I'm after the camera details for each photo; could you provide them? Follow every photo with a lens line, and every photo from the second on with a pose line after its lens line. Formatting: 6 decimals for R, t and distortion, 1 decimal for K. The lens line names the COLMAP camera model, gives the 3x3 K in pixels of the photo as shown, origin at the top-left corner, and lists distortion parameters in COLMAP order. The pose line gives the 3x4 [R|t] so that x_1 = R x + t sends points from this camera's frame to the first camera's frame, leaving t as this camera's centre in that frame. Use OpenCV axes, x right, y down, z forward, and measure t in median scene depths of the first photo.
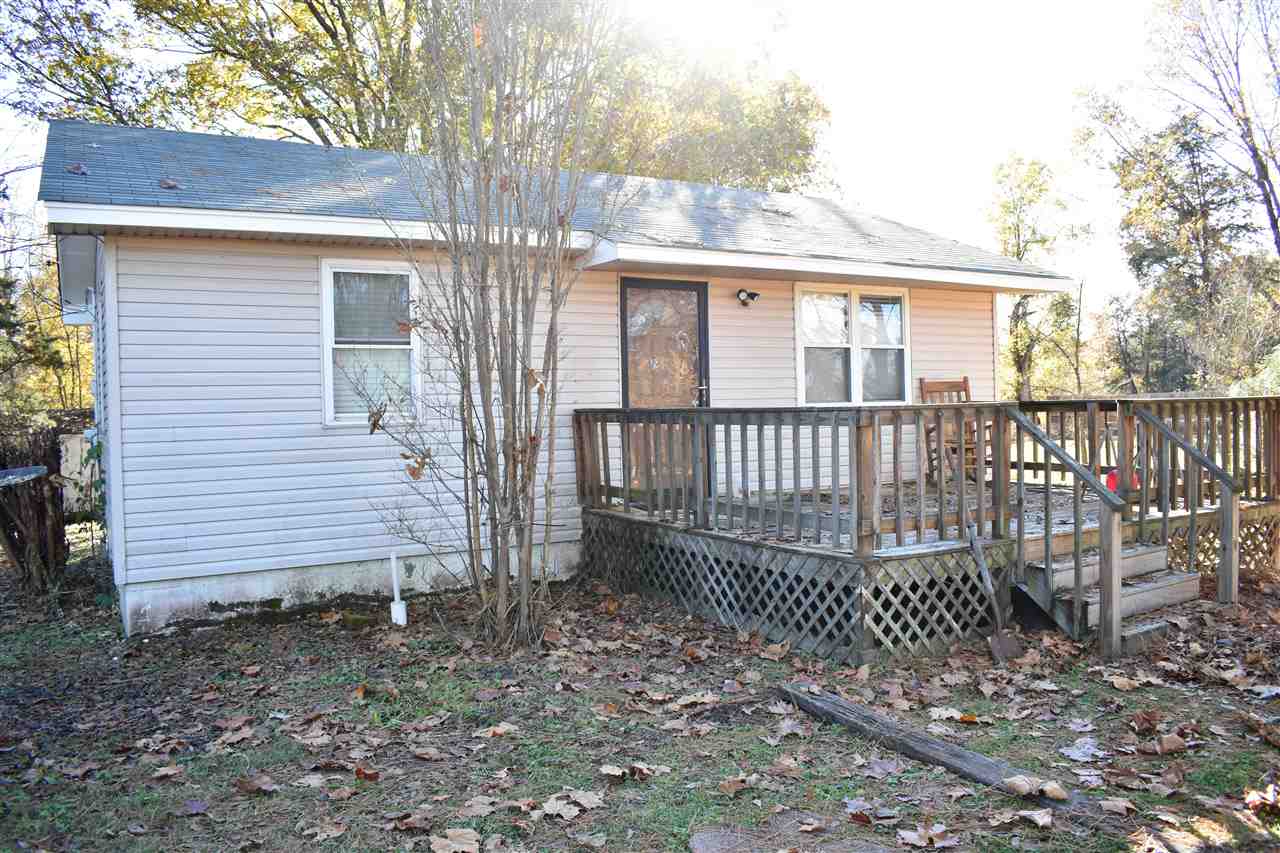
lens RADIAL K [[1071.0, 0, 640.0], [0, 1071.0, 426.5], [0, 0, 1]] dist [-0.072866, -0.004016]
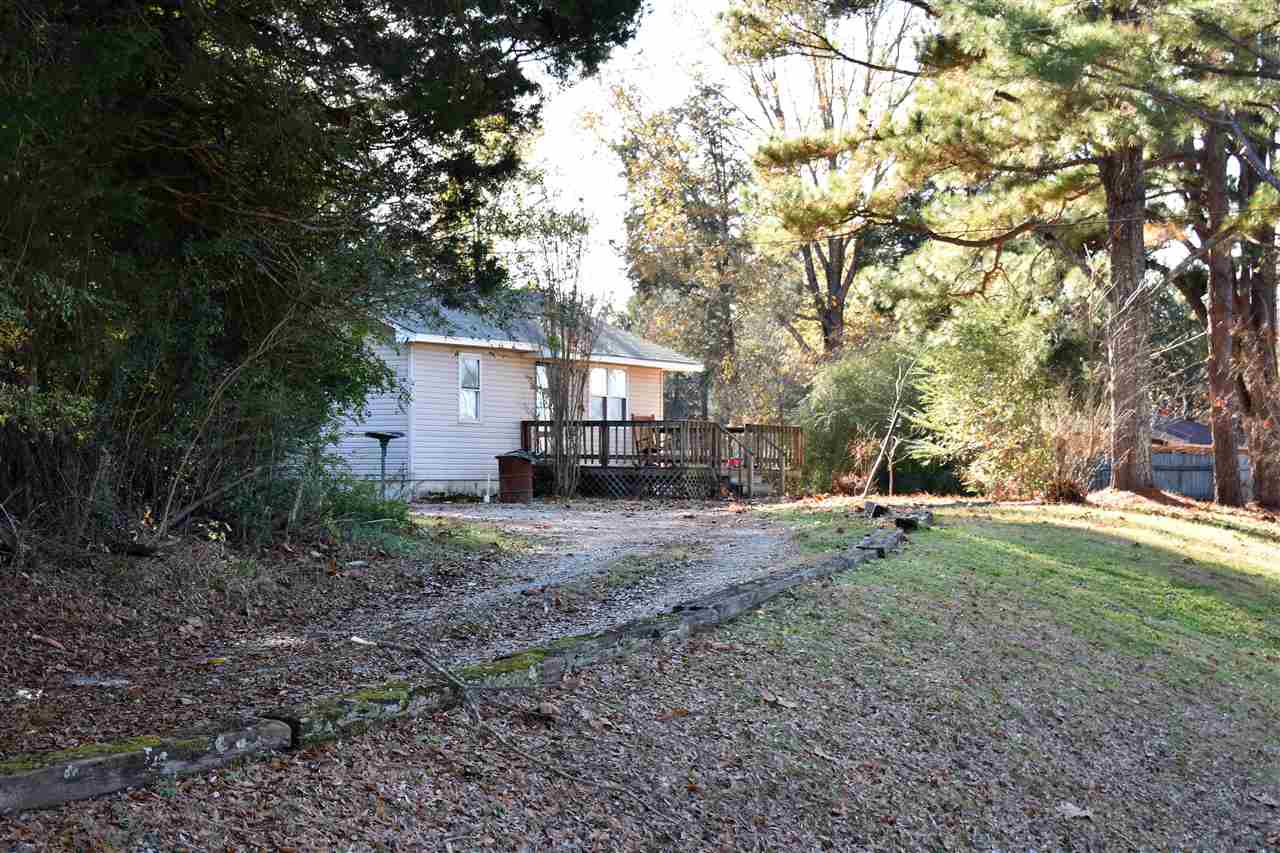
lens RADIAL K [[2645.7, 0, 640.0], [0, 2645.7, 426.5], [0, 0, 1]] dist [0.008940, 0.005089]
pose [[0.884768, 0.035349, 0.464689, -2.826799], [-0.014066, 0.998690, -0.049189, 0.309798], [-0.465819, 0.036985, 0.884107, -4.679346]]
